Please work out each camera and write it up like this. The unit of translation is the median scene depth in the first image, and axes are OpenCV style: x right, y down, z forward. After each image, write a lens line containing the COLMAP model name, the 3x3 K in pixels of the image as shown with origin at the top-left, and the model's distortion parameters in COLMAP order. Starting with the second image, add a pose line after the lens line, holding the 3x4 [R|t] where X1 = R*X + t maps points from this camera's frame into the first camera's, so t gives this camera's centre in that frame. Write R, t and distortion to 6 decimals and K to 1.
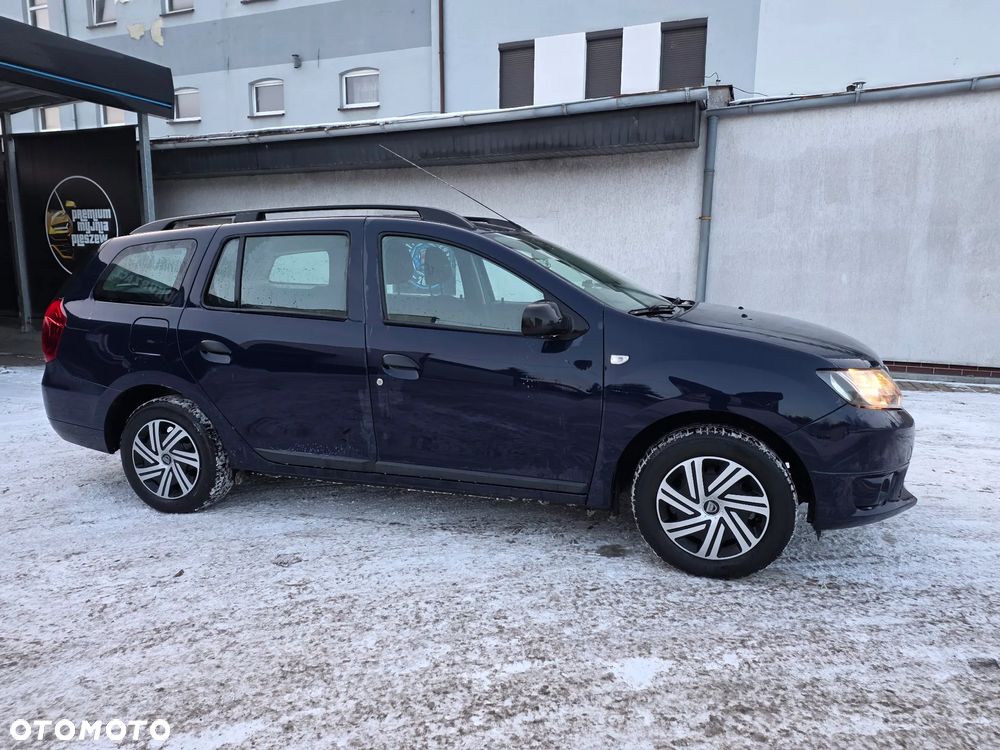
lens RADIAL K [[656.8, 0, 500.9], [0, 656.8, 369.7], [0, 0, 1]] dist [0.062952, -0.040240]
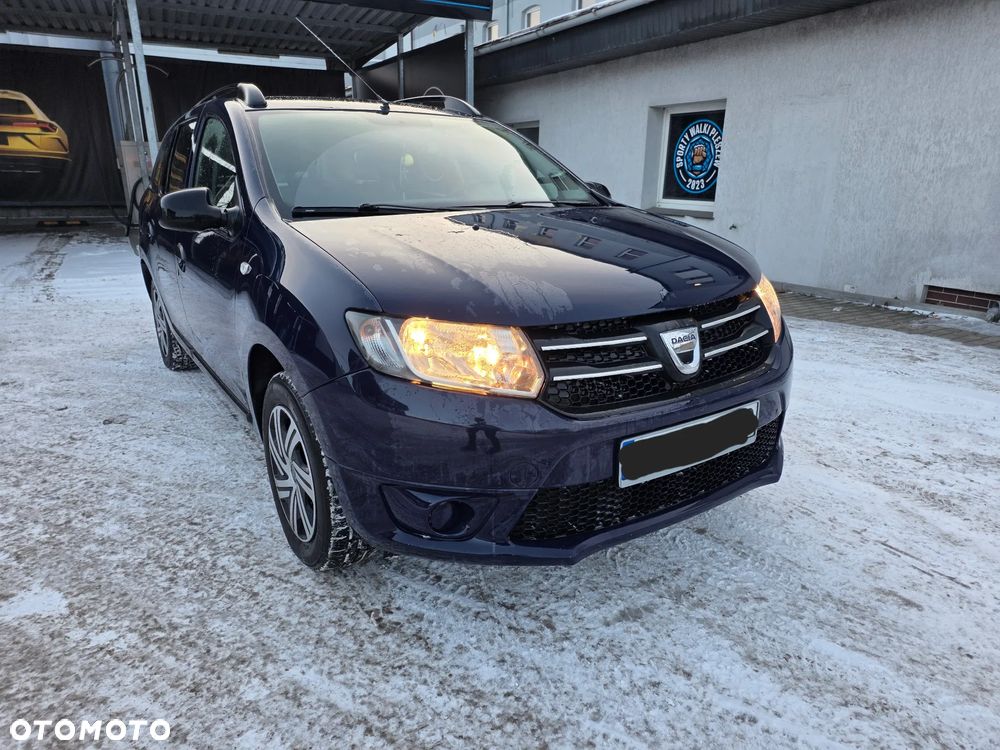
lens RADIAL K [[656.8, 0, 500.9], [0, 656.8, 379.5], [0, 0, 1]] dist [0.062952, -0.040240]
pose [[0.783697, 0.190692, -0.591147, 0.807890], [-0.102184, 0.978323, 0.180119, -0.052144], [0.612680, -0.080753, 0.786195, 0.473651]]
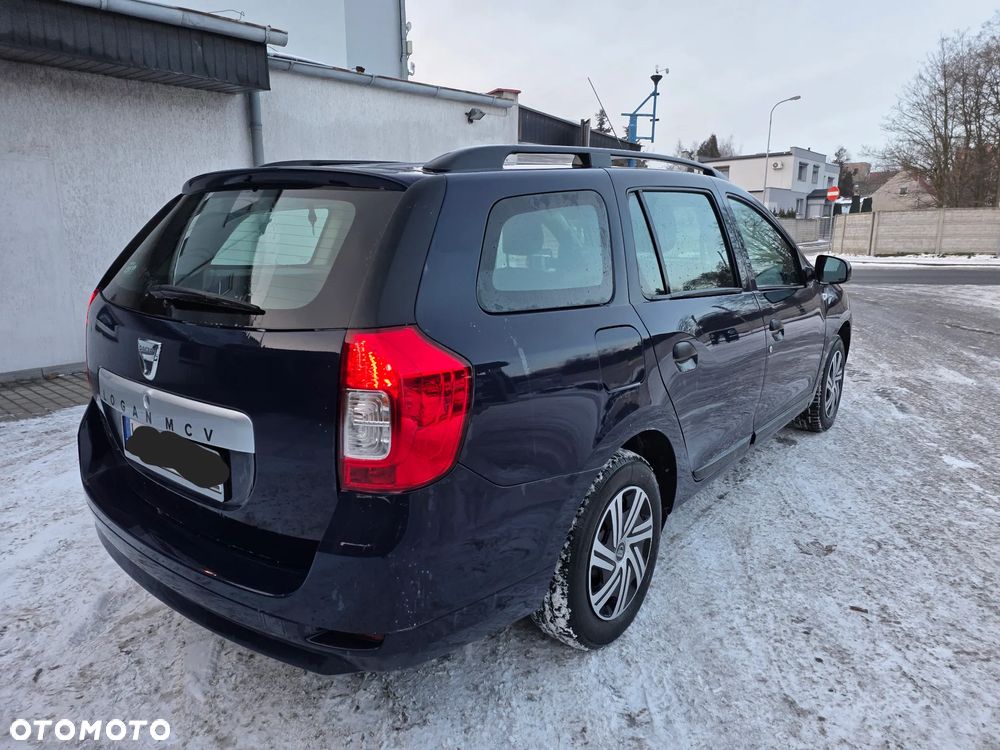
lens RADIAL K [[656.8, 0, 503.7], [0, 656.8, 375.9], [0, 0, 1]] dist [0.062952, -0.040240]
pose [[0.349889, -0.204108, 0.914285, -1.206854], [0.149215, 0.975658, 0.160705, -0.157110], [-0.924831, 0.080196, 0.371828, 0.973560]]
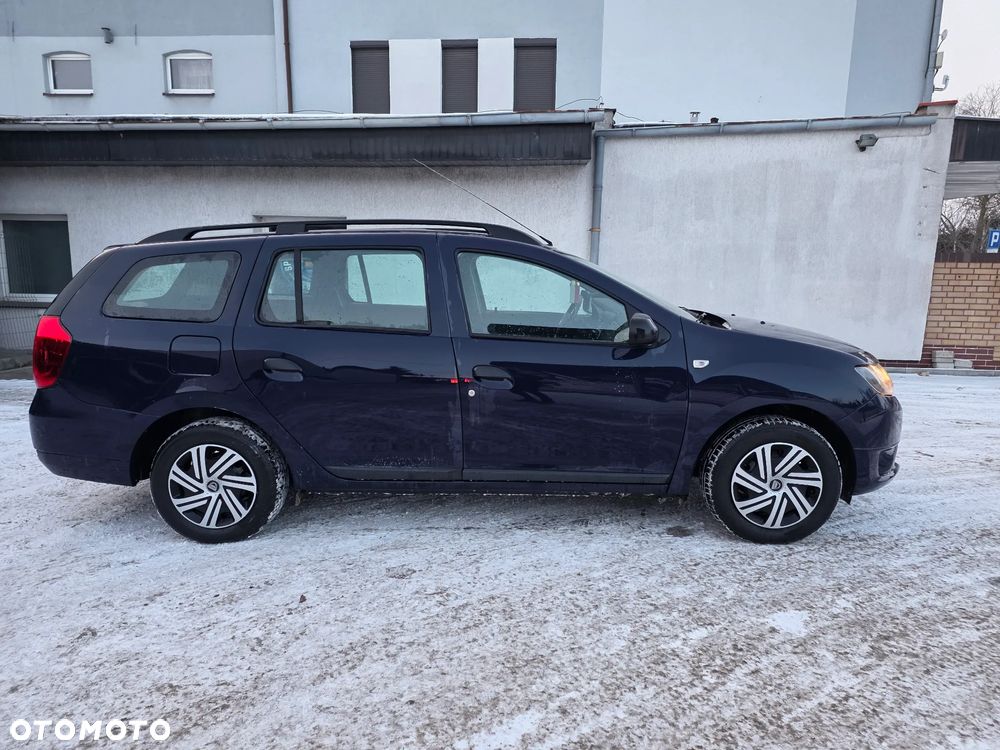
lens RADIAL K [[656.8, 0, 495.4], [0, 656.8, 381.1], [0, 0, 1]] dist [0.062952, -0.040240]
pose [[0.959945, -0.041899, 0.277037, -0.422805], [0.037686, 0.999079, 0.020519, -0.019809], [-0.277641, -0.009256, 0.960640, -0.007476]]
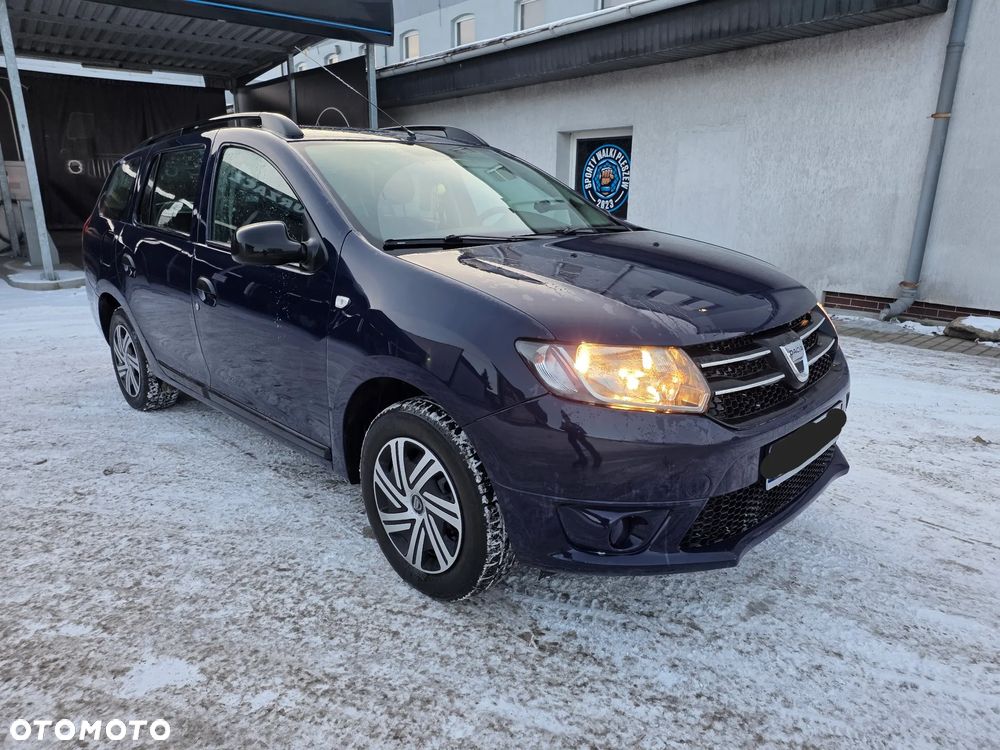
lens RADIAL K [[656.8, 0, 500.7], [0, 656.8, 366.0], [0, 0, 1]] dist [0.062952, -0.040240]
pose [[0.889572, 0.118511, -0.441154, 0.619405], [-0.071546, 0.989988, 0.121679, -0.042680], [0.451158, -0.076679, 0.889144, 0.325610]]
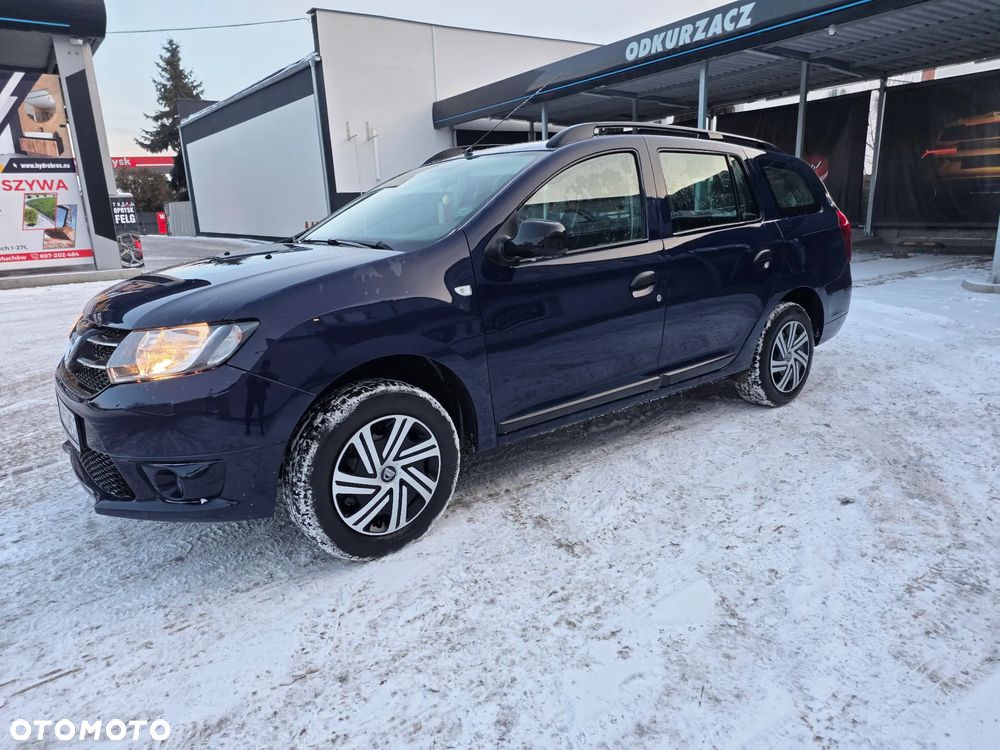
lens RADIAL K [[656.8, 0, 492.1], [0, 656.8, 358.2], [0, 0, 1]] dist [0.062952, -0.040240]
pose [[-0.551717, 0.204800, -0.808496, 0.955214], [-0.096431, 0.947218, 0.305744, -0.266900], [0.828438, 0.246649, -0.502847, 1.819875]]
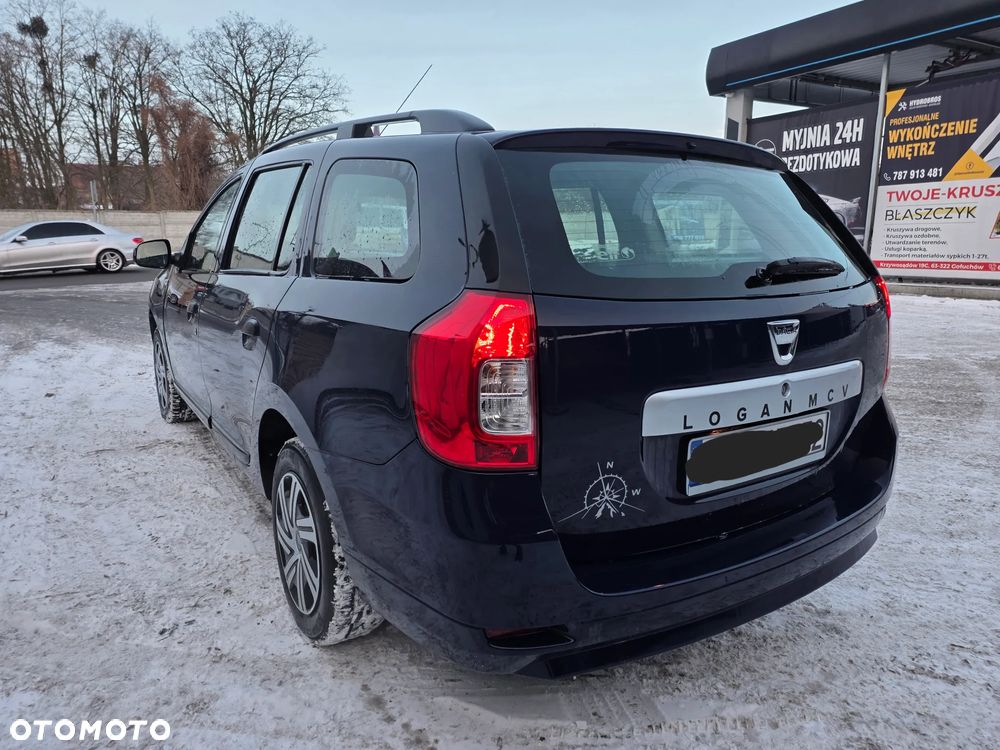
lens RADIAL K [[672.0, 0, 495.5], [0, 672.0, 371.6], [0, 0, 1]] dist [0.021837, 0.002233]
pose [[-0.782416, -0.126393, 0.609795, -0.930944], [0.098653, 0.941667, 0.321761, -0.286830], [-0.614892, 0.311909, -0.724307, 1.958796]]
